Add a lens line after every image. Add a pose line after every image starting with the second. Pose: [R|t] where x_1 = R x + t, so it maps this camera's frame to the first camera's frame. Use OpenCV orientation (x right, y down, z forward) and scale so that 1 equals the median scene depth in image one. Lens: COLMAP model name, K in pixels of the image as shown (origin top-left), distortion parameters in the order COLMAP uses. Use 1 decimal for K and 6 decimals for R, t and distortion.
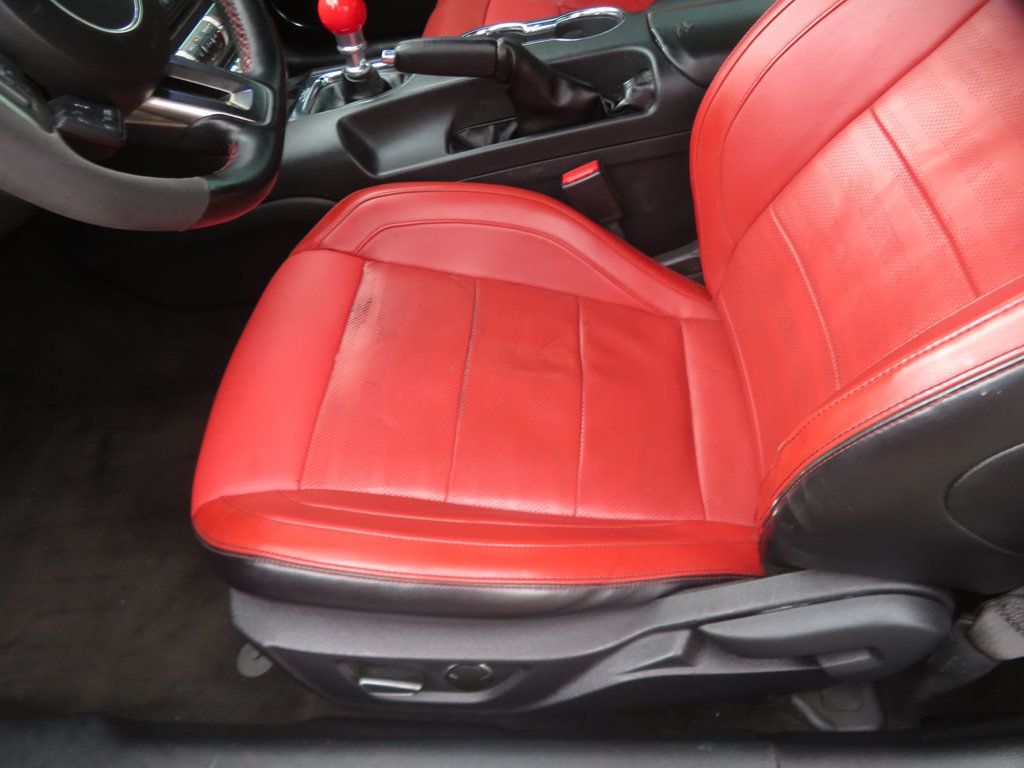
lens RADIAL K [[731.9, 0, 514.8], [0, 731.9, 379.8], [0, 0, 1]] dist [-0.010707, 0.007504]
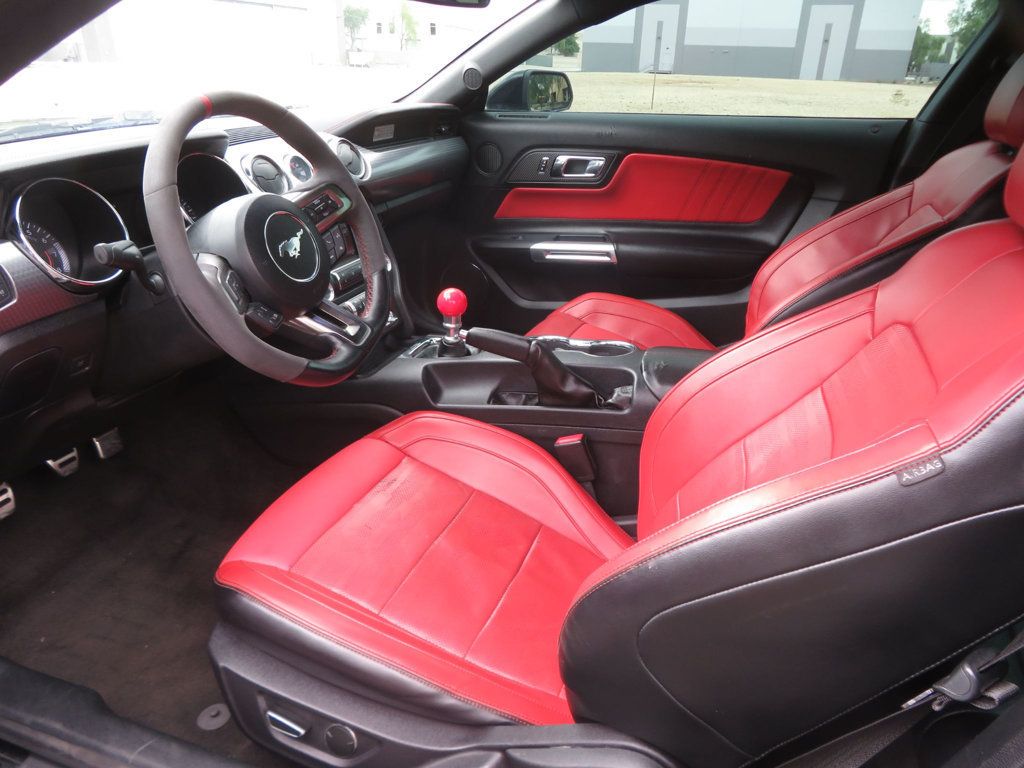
lens RADIAL K [[731.9, 0, 521.4], [0, 731.9, 383.4], [0, 0, 1]] dist [-0.010707, 0.007504]
pose [[0.945487, 0.244586, -0.215016, 0.297859], [-0.308863, 0.882785, -0.353970, 0.157280], [0.103237, 0.401085, 0.910205, -0.349639]]
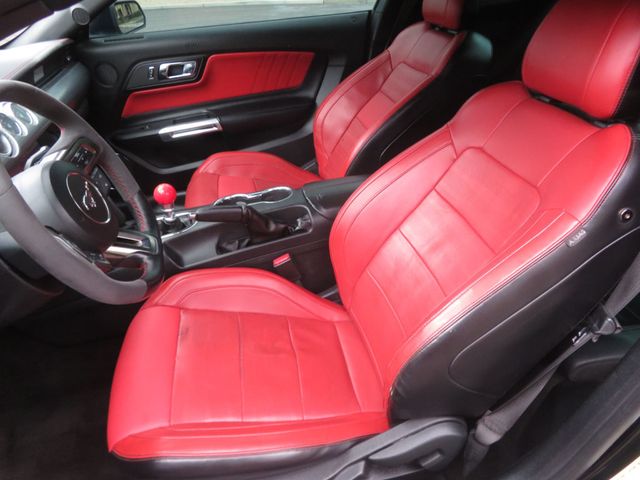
lens RADIAL K [[457.5, 0, 318.2], [0, 457.5, 234.6], [0, 0, 1]] dist [-0.010707, 0.007504]
pose [[0.967589, -0.060647, 0.245141, -0.145428], [0.129475, 0.952575, -0.275384, 0.040291], [-0.216814, 0.298198, 0.929553, -0.342241]]
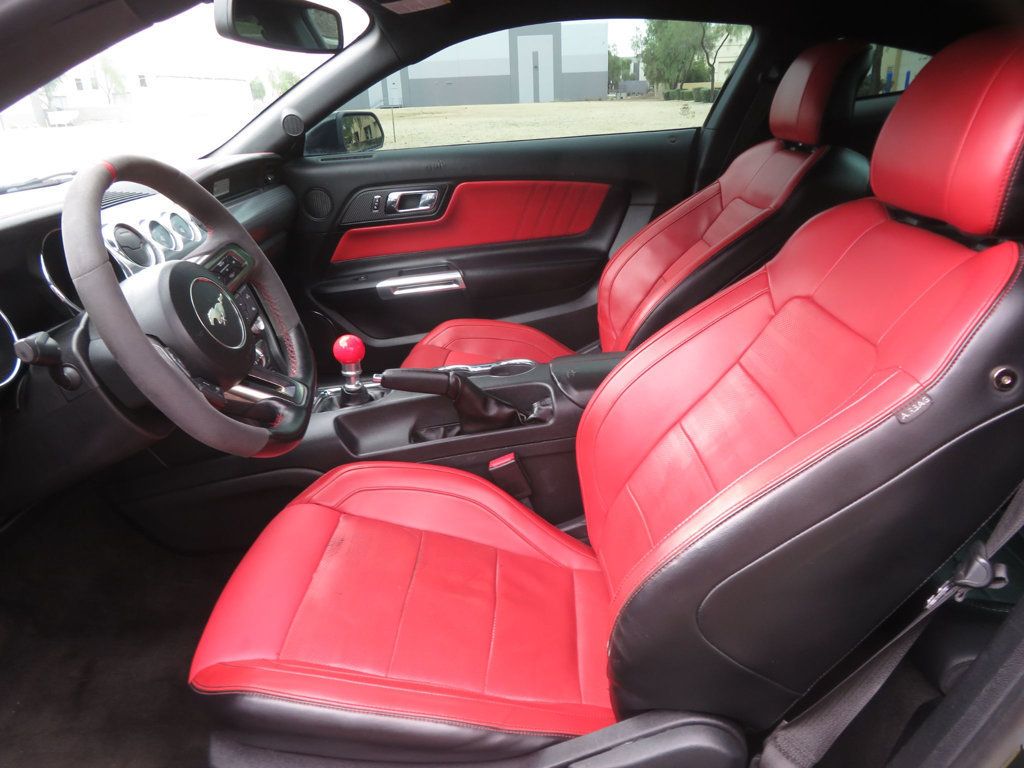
lens RADIAL K [[731.9, 0, 513.4], [0, 731.9, 377.5], [0, 0, 1]] dist [-0.010707, 0.007504]
pose [[0.996822, 0.059015, 0.053507, 0.027613], [-0.029153, 0.895351, -0.444407, 0.221204], [-0.074135, 0.441435, 0.894226, -0.376161]]
